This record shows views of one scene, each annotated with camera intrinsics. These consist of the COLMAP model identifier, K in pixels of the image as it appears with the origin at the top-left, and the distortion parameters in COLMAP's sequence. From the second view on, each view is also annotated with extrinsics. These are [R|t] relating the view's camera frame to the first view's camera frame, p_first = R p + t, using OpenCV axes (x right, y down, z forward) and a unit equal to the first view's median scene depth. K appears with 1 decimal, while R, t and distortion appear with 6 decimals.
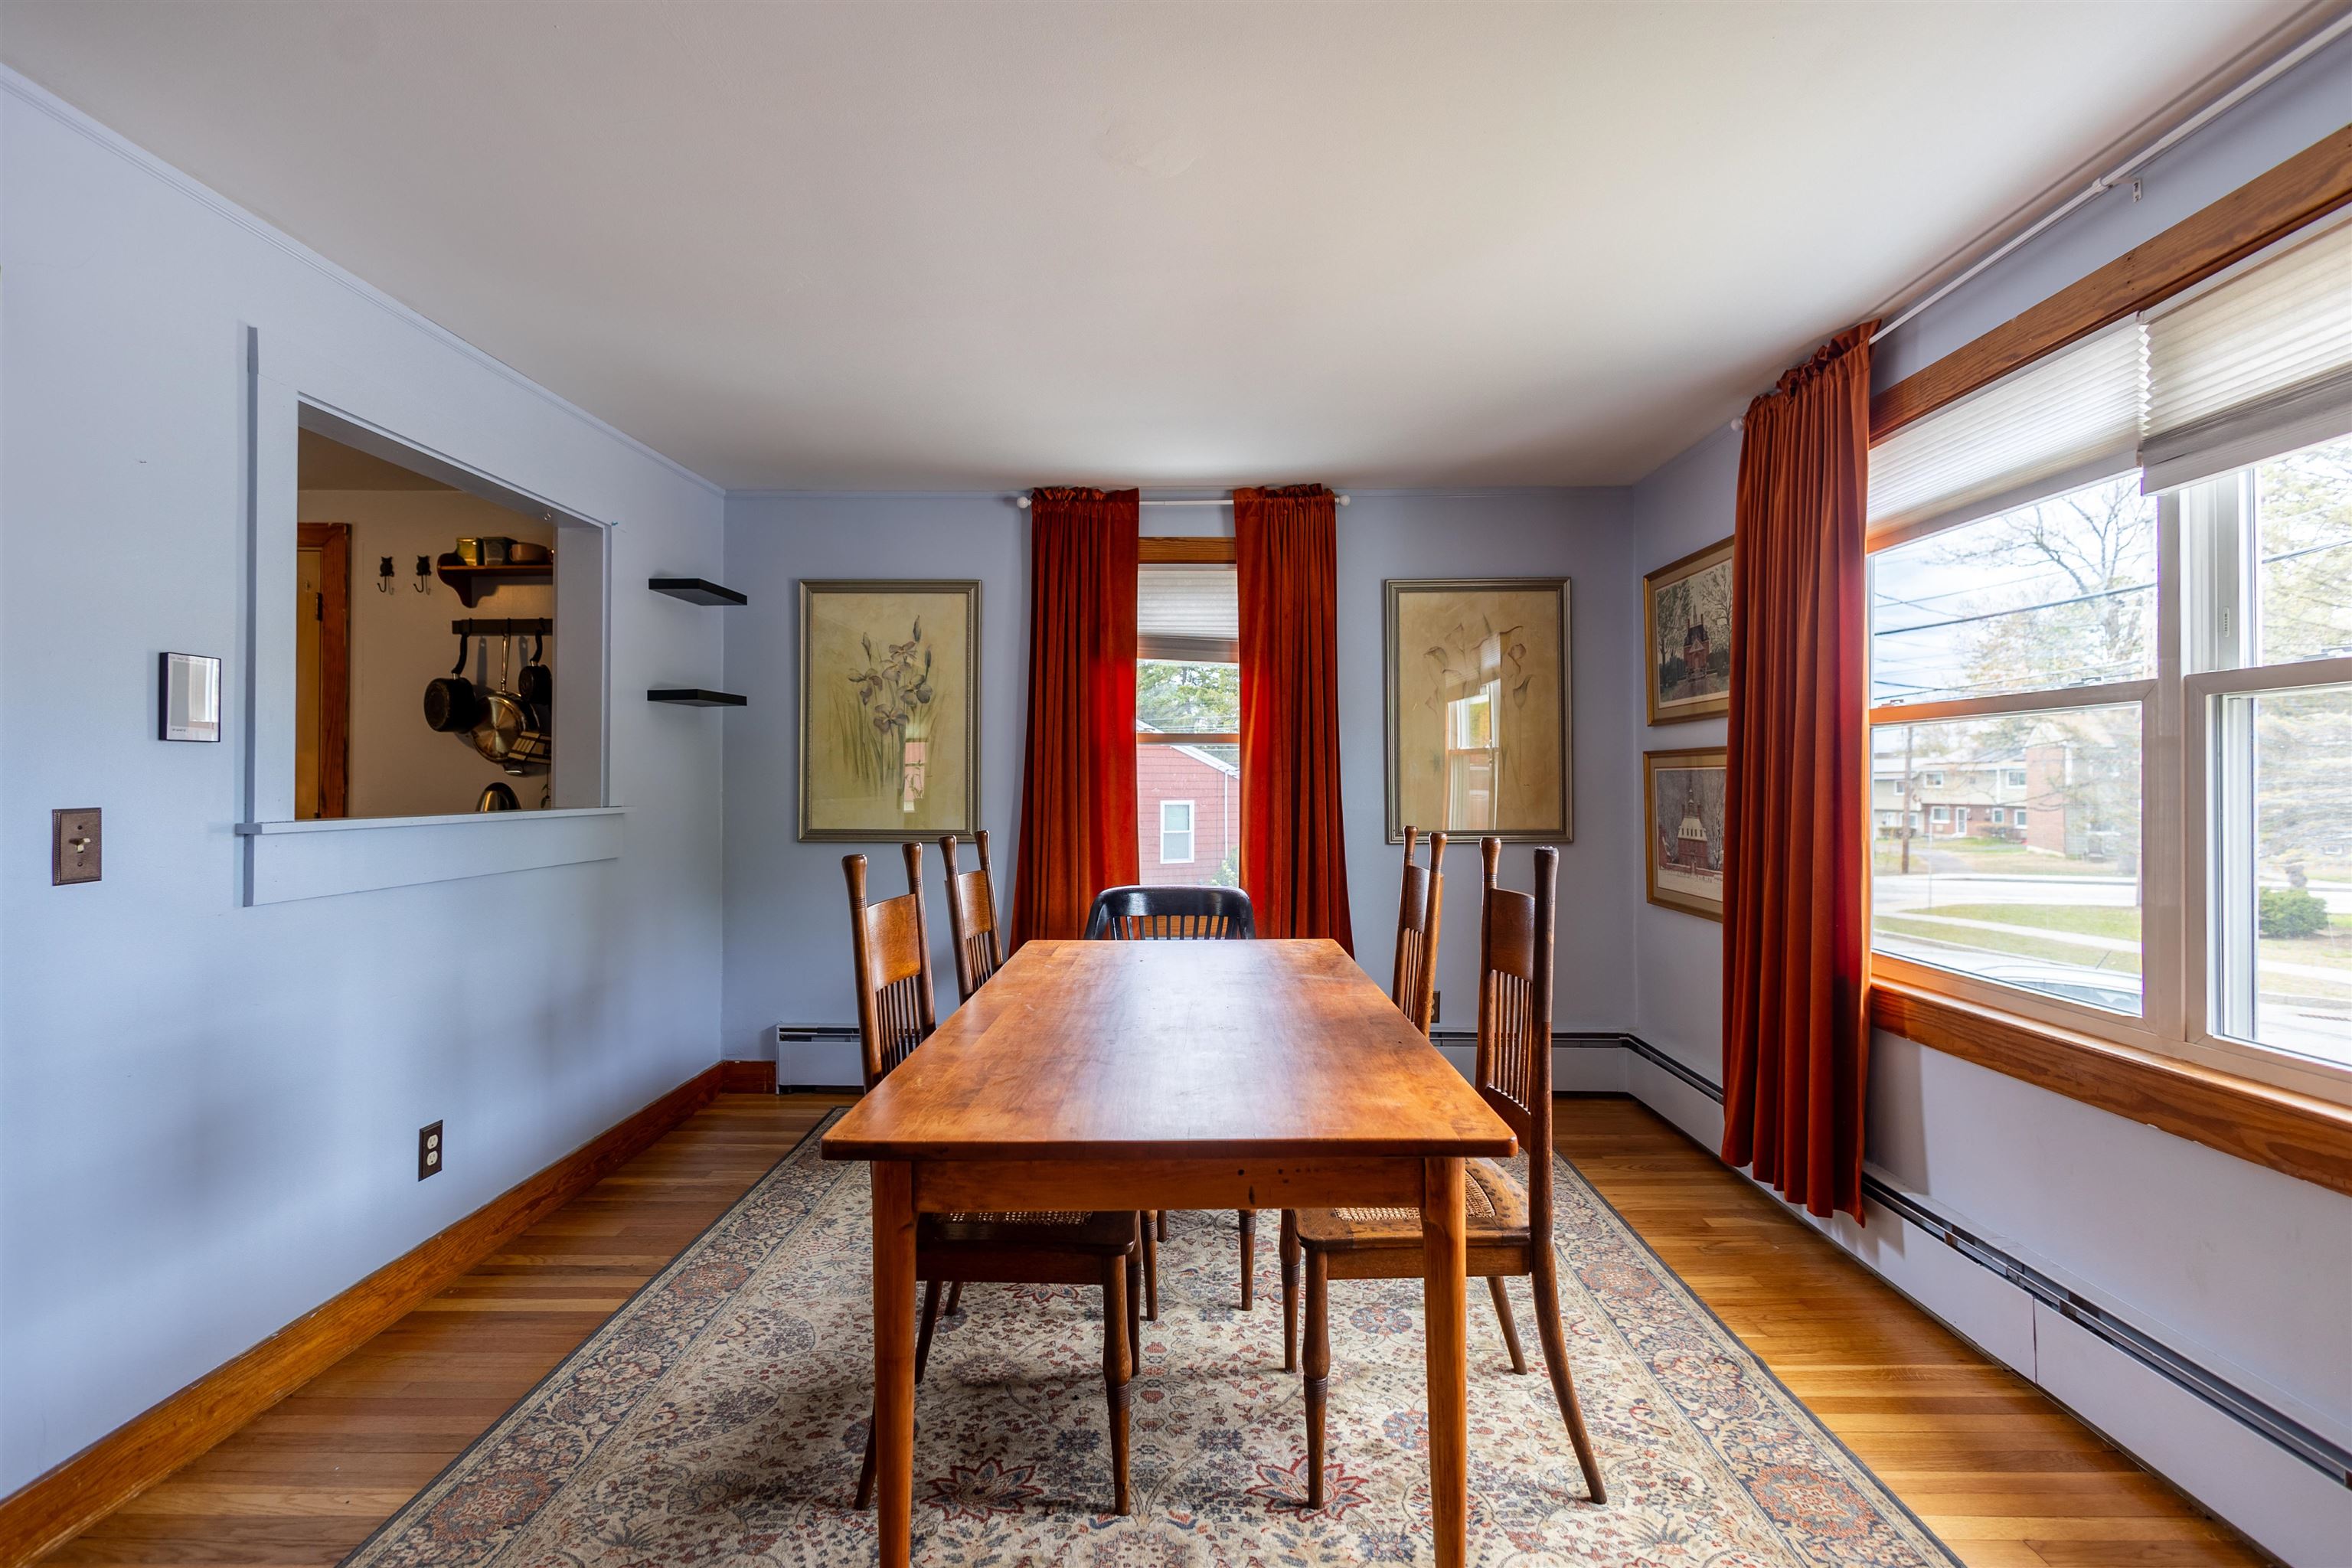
lens RADIAL K [[1078.7, 0, 1177.5], [0, 1078.7, 790.1], [0, 0, 1]] dist [0.011794, -0.000252]
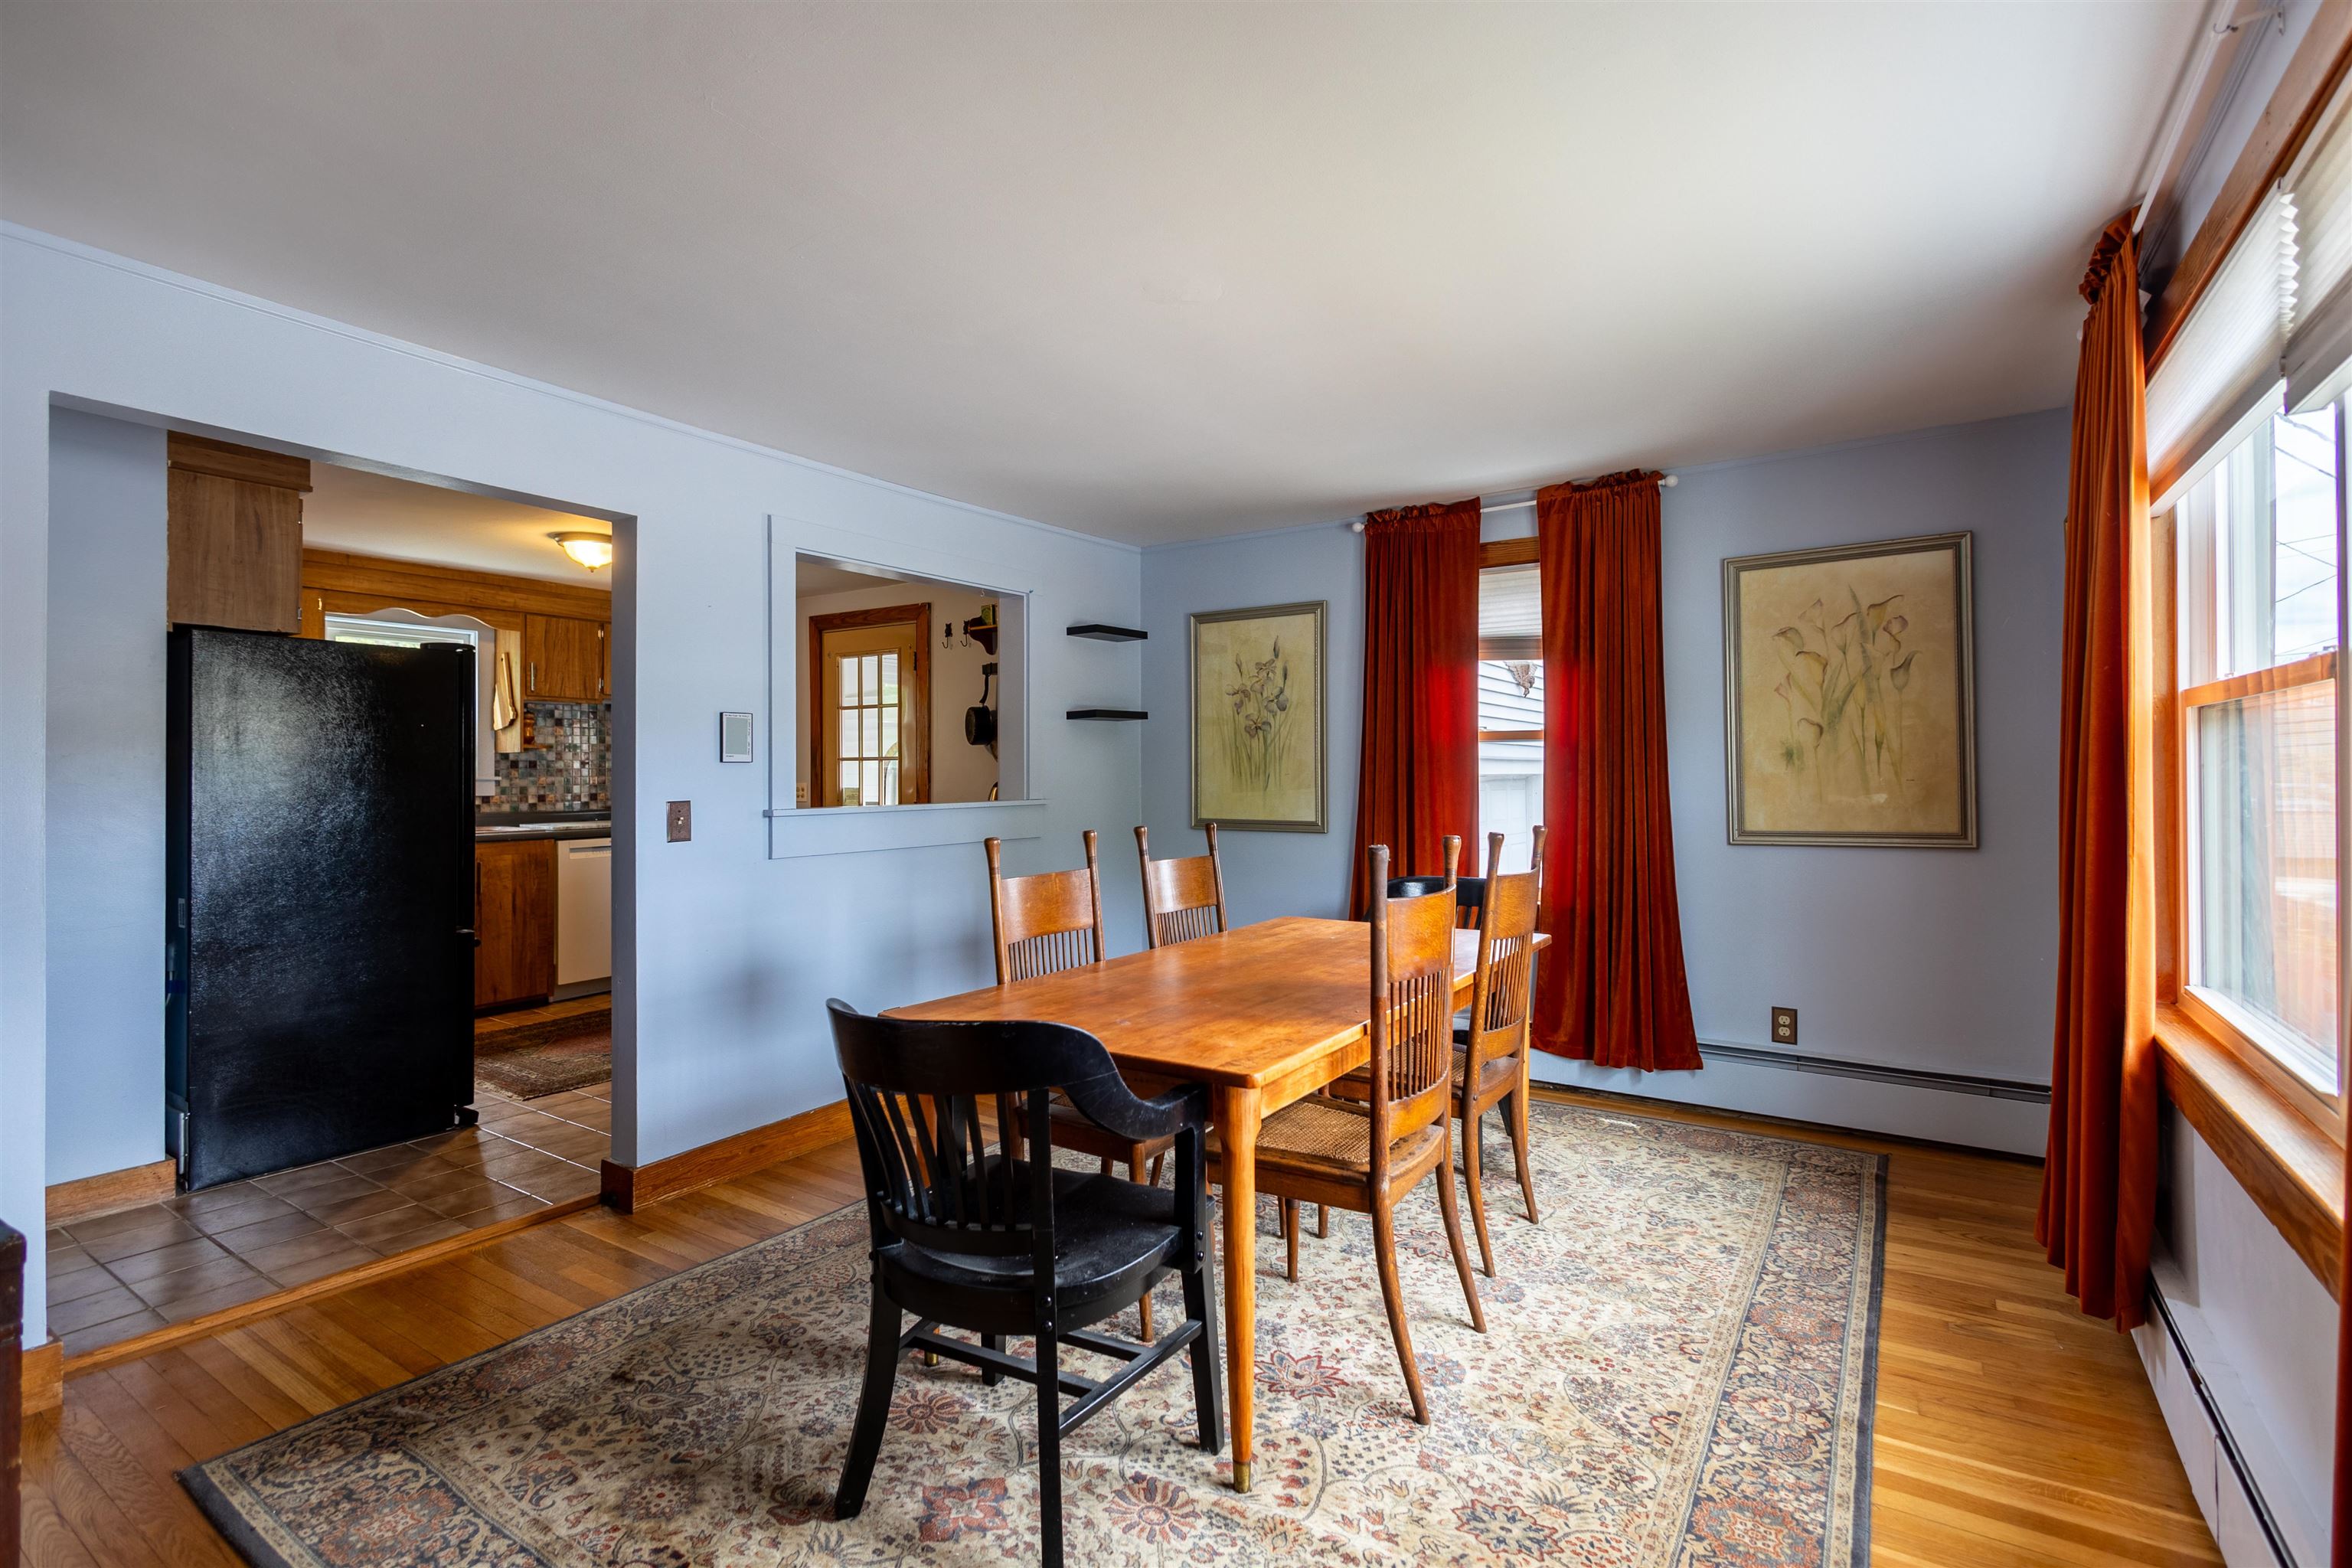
lens RADIAL K [[1082.0, 0, 1185.3], [0, 1082.0, 784.4], [0, 0, 1]] dist [0.013082, -0.000973]
pose [[0.843112, -0.001105, -0.537737, 0.308011], [0.004046, 0.999983, 0.004288, -0.007528], [0.537723, -0.005791, 0.843102, -0.036446]]
